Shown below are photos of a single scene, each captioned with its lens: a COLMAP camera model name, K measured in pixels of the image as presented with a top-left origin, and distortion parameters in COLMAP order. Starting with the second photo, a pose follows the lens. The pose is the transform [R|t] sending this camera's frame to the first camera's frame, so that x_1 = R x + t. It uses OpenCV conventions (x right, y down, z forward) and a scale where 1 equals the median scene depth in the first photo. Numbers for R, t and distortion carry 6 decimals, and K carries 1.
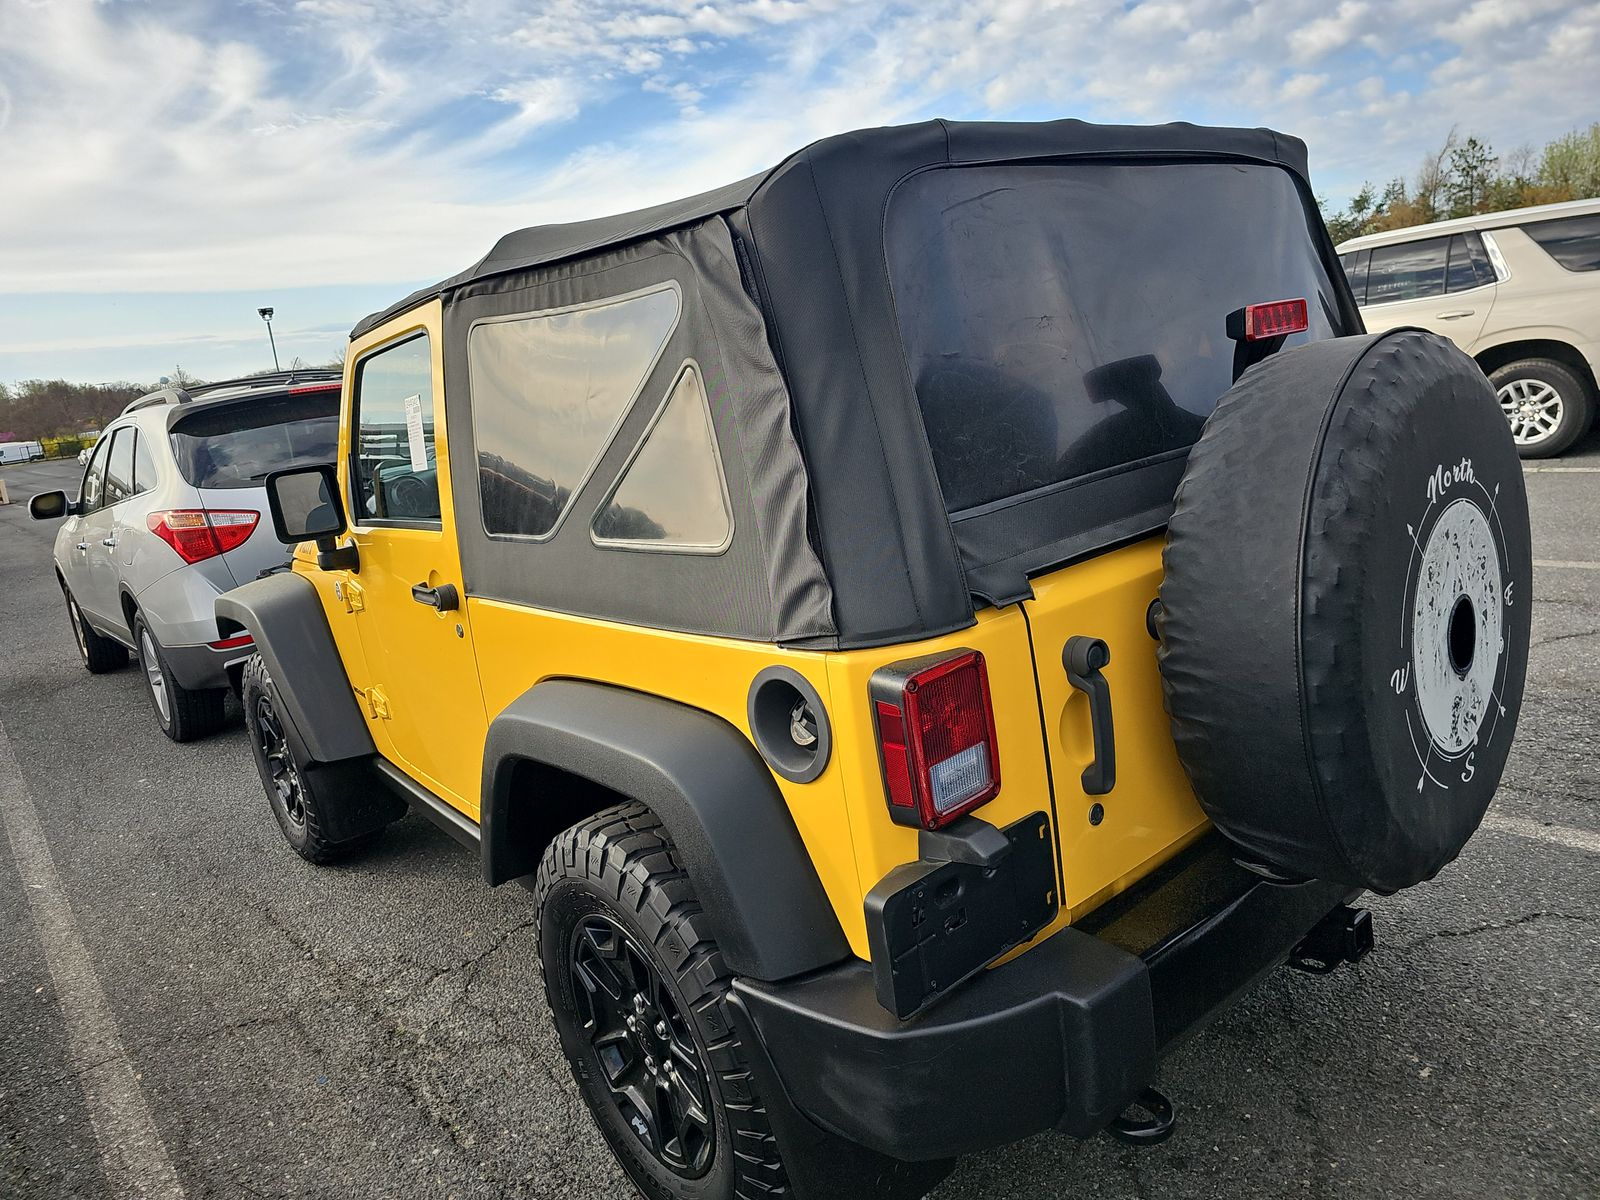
lens RADIAL K [[1073.9, 0, 762.3], [0, 1073.9, 595.8], [0, 0, 1]] dist [0.030537, -0.028874]
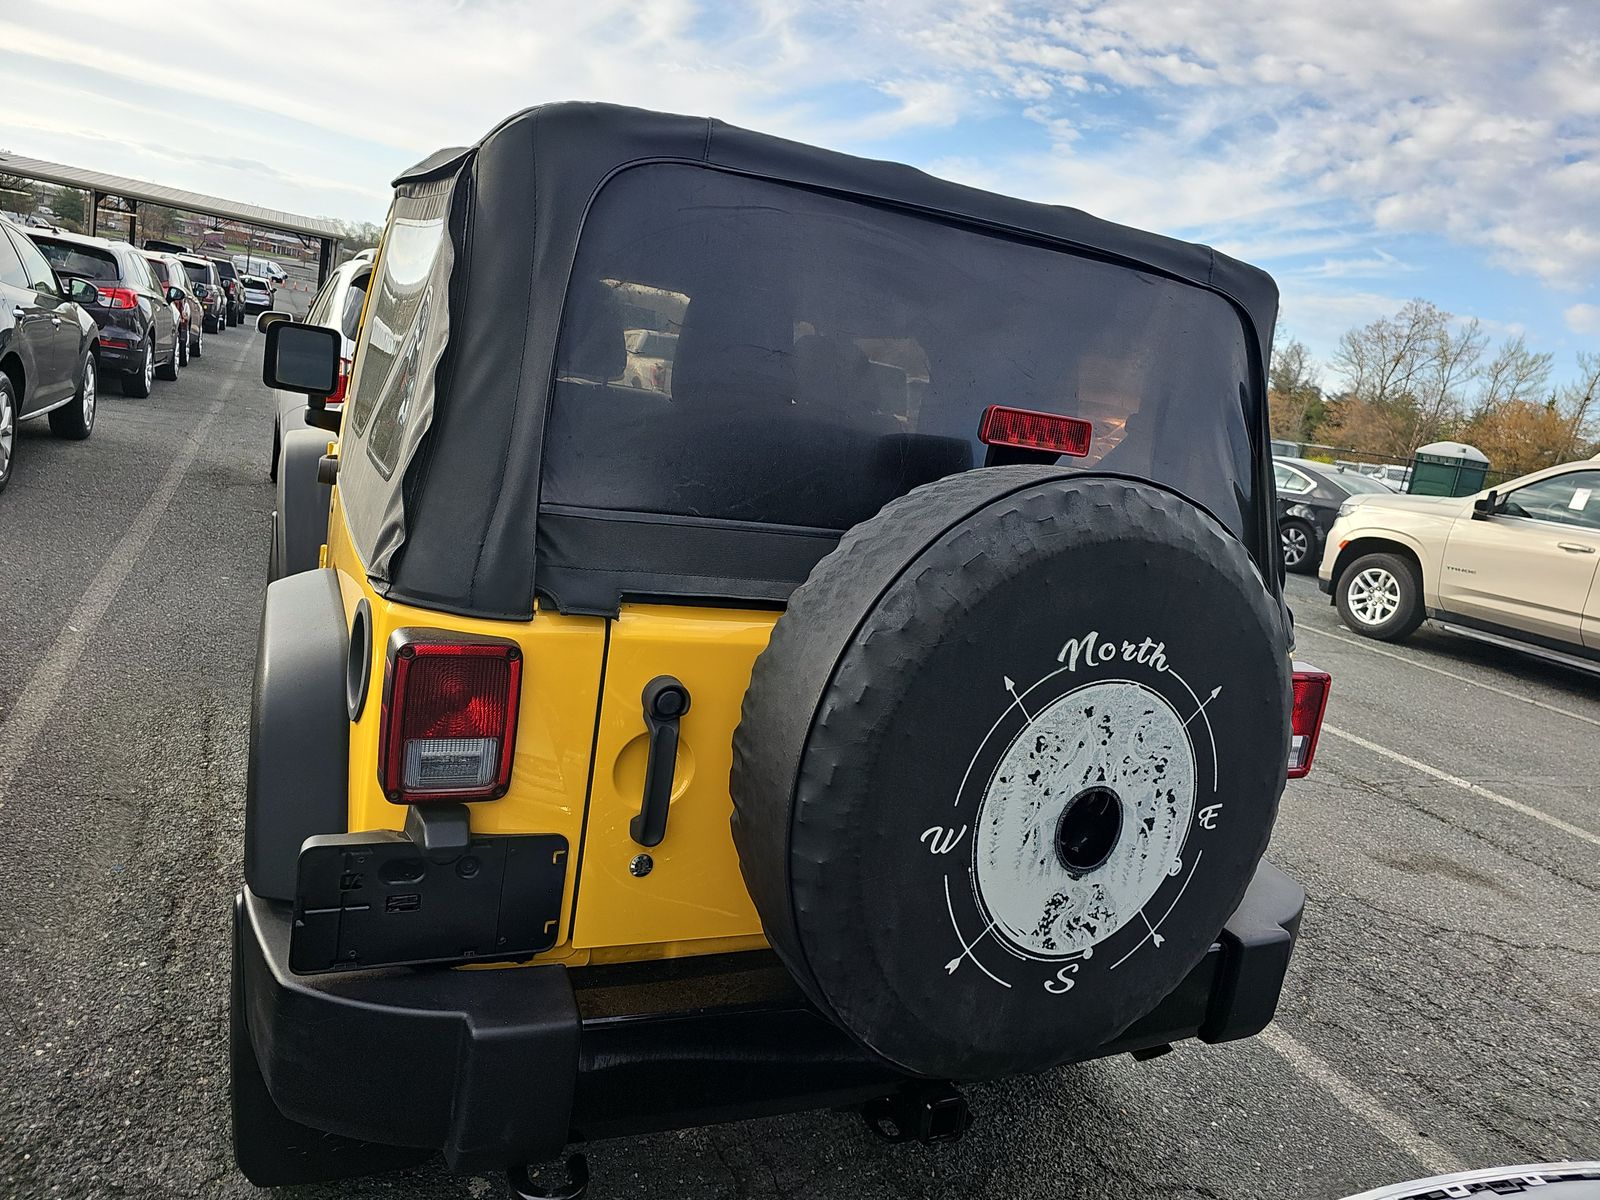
lens RADIAL K [[1073.9, 0, 763.7], [0, 1073.9, 585.7], [0, 0, 1]] dist [0.030537, -0.028874]
pose [[0.925833, 0.327003, -0.189479, 0.497271], [-0.329669, 0.943921, 0.018193, -0.078401], [0.184802, 0.045621, 0.981716, 0.085788]]
